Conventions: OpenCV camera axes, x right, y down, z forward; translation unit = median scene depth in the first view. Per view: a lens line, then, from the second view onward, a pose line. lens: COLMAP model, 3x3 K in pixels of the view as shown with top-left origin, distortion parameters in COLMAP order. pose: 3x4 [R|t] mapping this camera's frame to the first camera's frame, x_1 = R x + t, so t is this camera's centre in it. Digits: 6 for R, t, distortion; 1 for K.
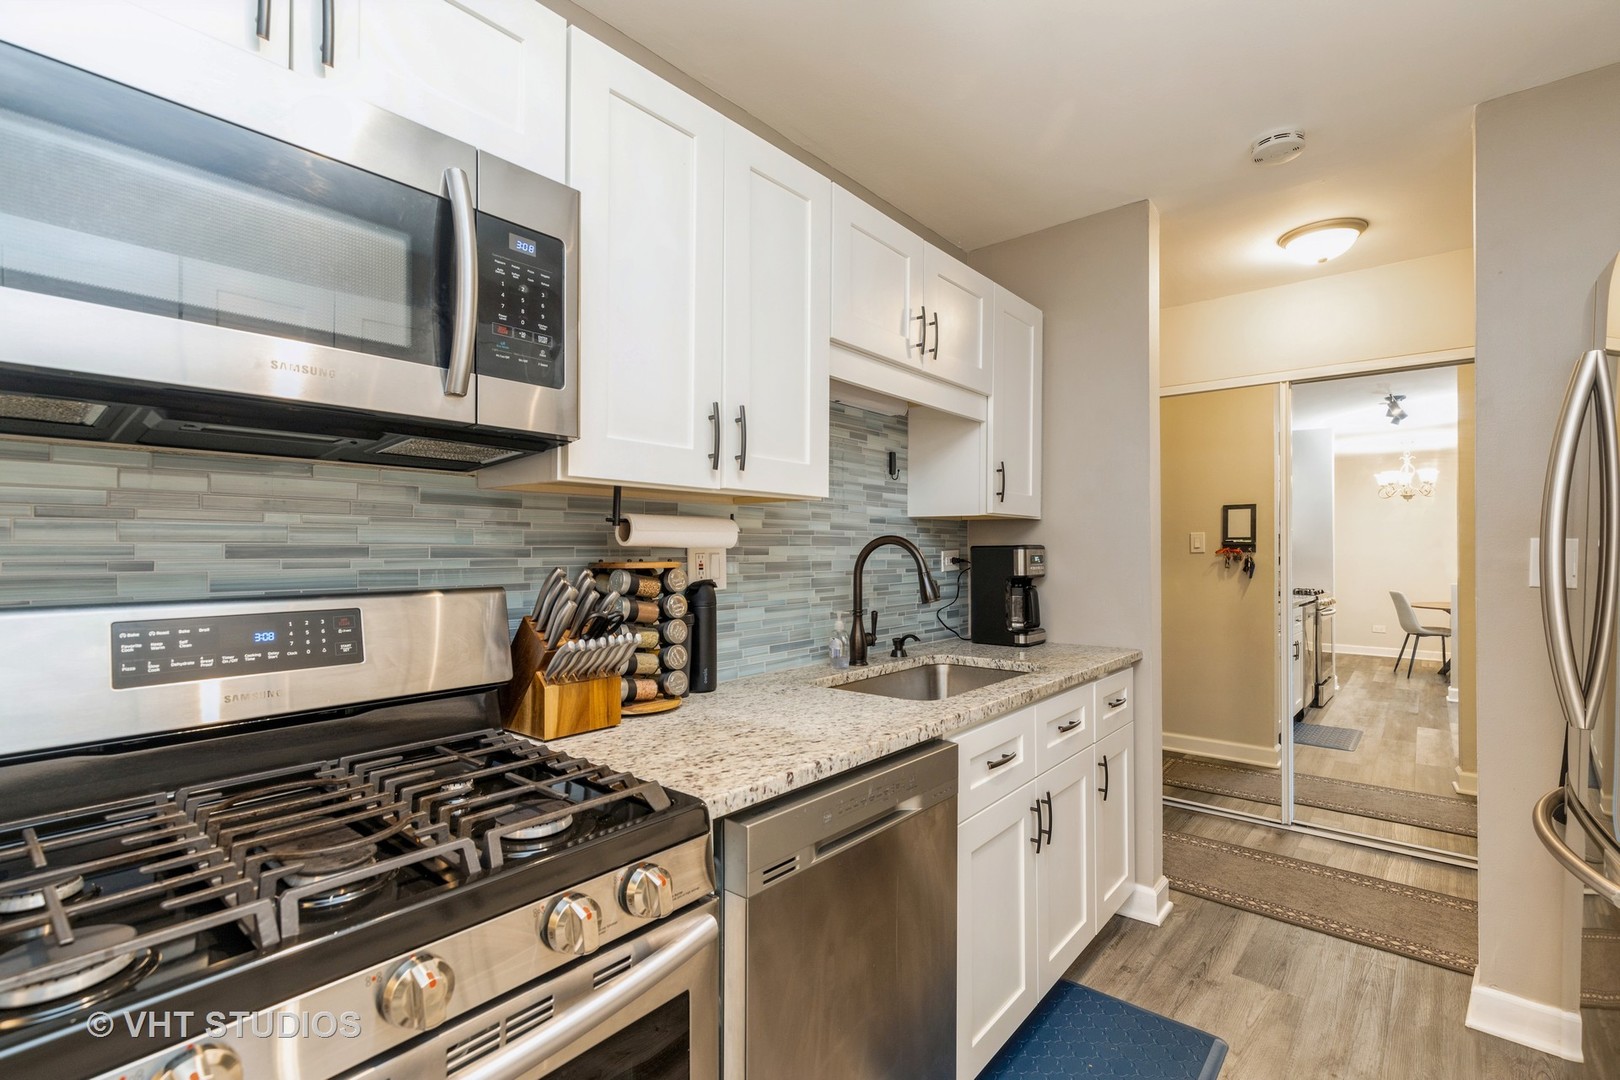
lens RADIAL K [[732.0, 0, 821.8], [0, 732.0, 542.5], [0, 0, 1]] dist [0.008892, -0.001907]
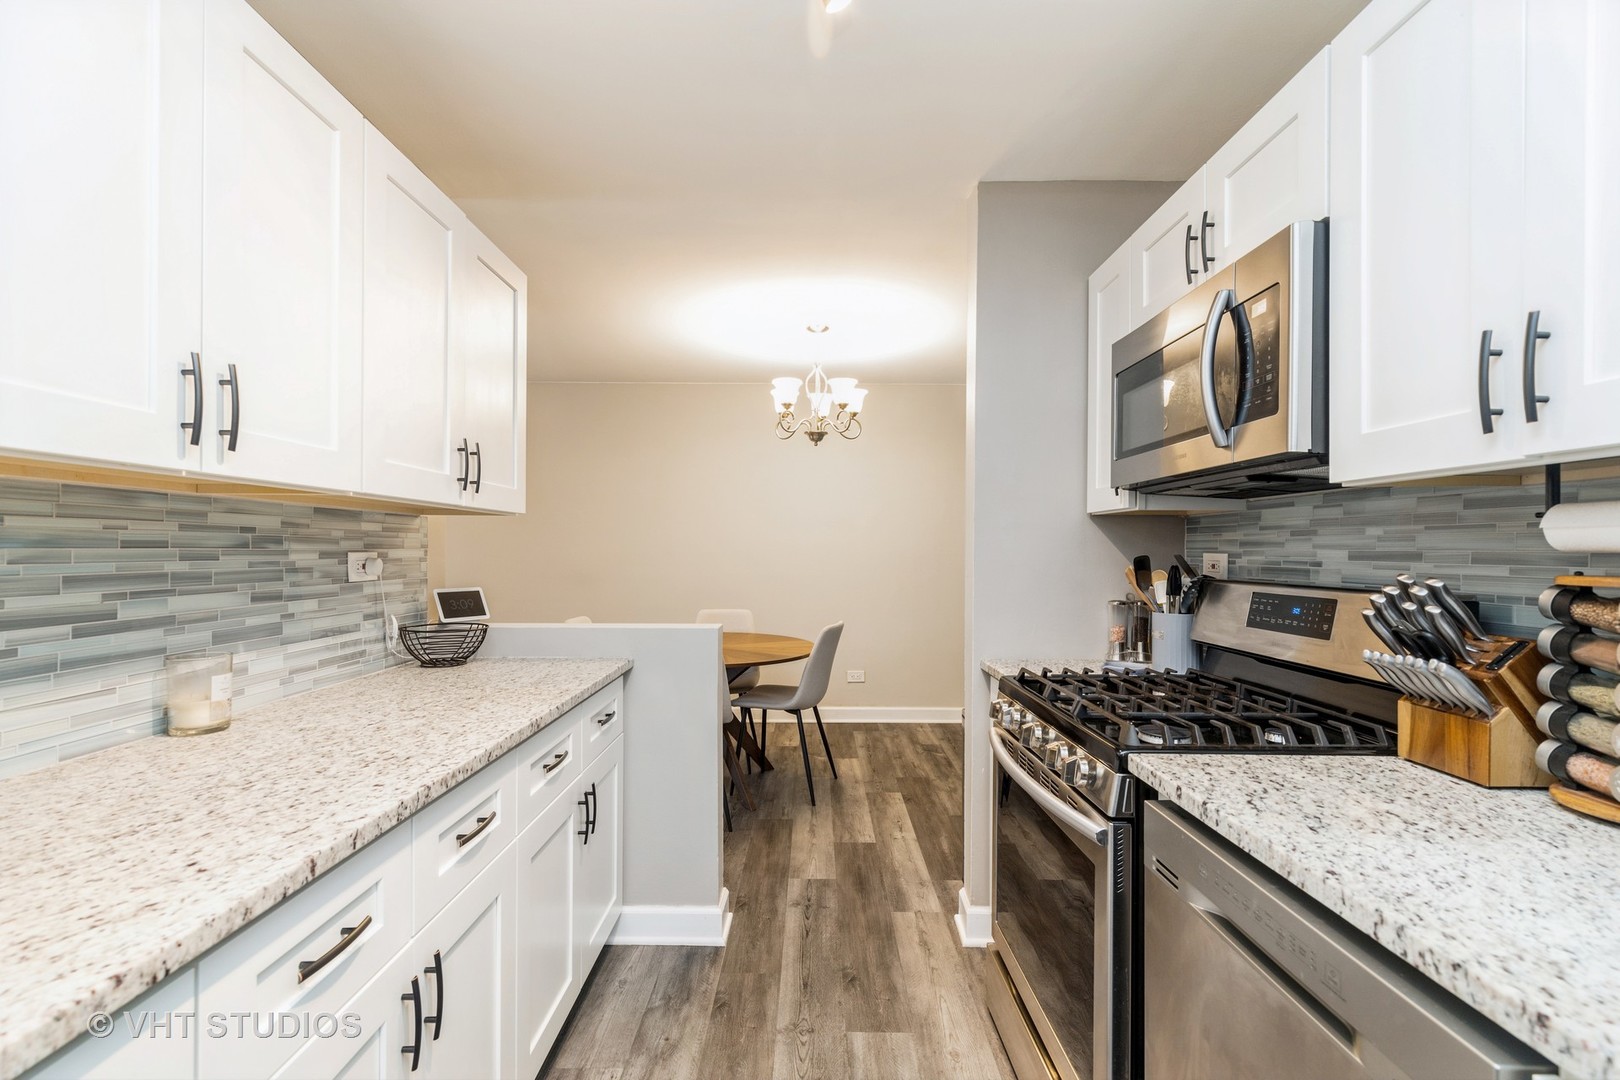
lens RADIAL K [[732.0, 0, 814.7], [0, 732.0, 552.9], [0, 0, 1]] dist [0.008892, -0.001907]
pose [[-0.764035, -0.003675, -0.645165, 0.516981], [-0.000877, 0.999989, -0.004658, 0.007638], [0.645175, -0.002993, -0.764029, 0.783835]]
